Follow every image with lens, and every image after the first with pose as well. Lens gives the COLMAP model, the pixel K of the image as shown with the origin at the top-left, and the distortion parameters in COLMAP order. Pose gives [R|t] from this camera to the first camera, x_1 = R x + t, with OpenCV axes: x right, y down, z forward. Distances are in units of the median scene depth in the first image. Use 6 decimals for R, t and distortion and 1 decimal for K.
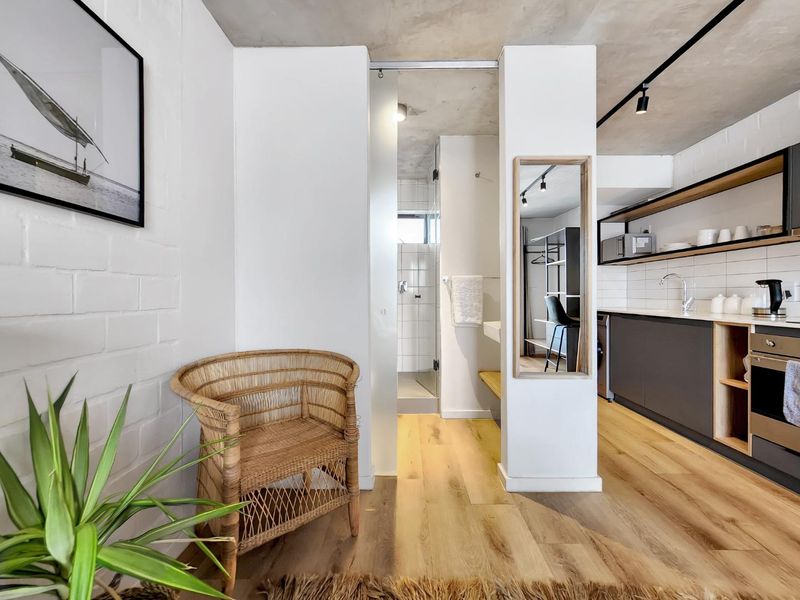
lens RADIAL K [[344.5, 0, 396.2], [0, 344.5, 298.2], [0, 0, 1]] dist [0.000828, 0.000386]
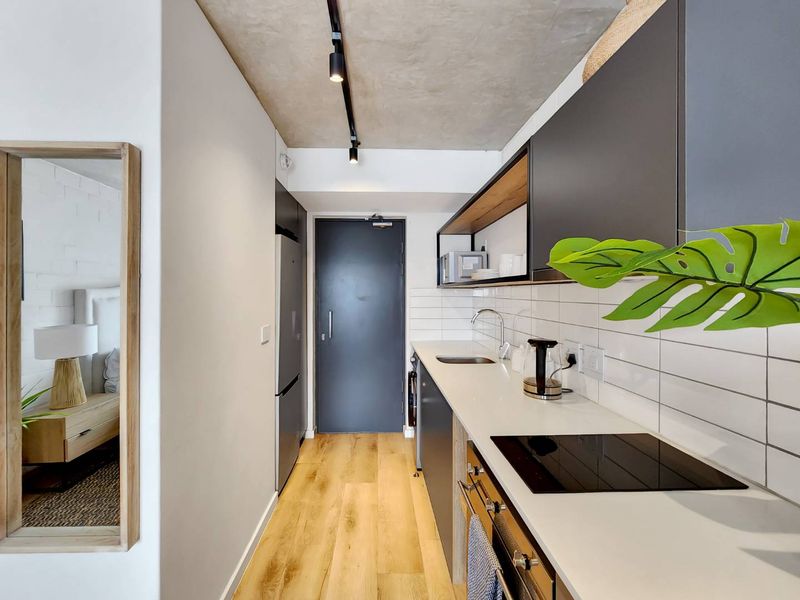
lens RADIAL K [[344.5, 0, 395.6], [0, 344.5, 292.1], [0, 0, 1]] dist [0.000828, 0.000386]
pose [[0.999657, 0.008519, 0.024746, 1.024928], [-0.008468, 0.999962, -0.002148, -0.182538], [-0.024764, 0.001937, 0.999691, 0.455115]]
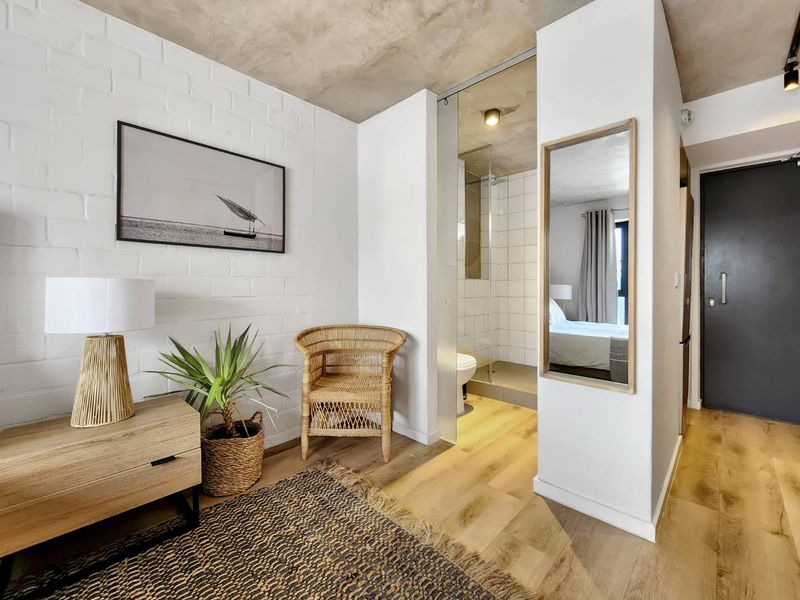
lens RADIAL K [[344.5, 0, 386.4], [0, 344.5, 291.5], [0, 0, 1]] dist [0.000828, 0.000386]
pose [[0.704983, 0.010815, -0.709141, 0.771833], [-0.007543, 0.999942, 0.007751, -0.007668], [0.709184, -0.000116, 0.705024, 0.024594]]
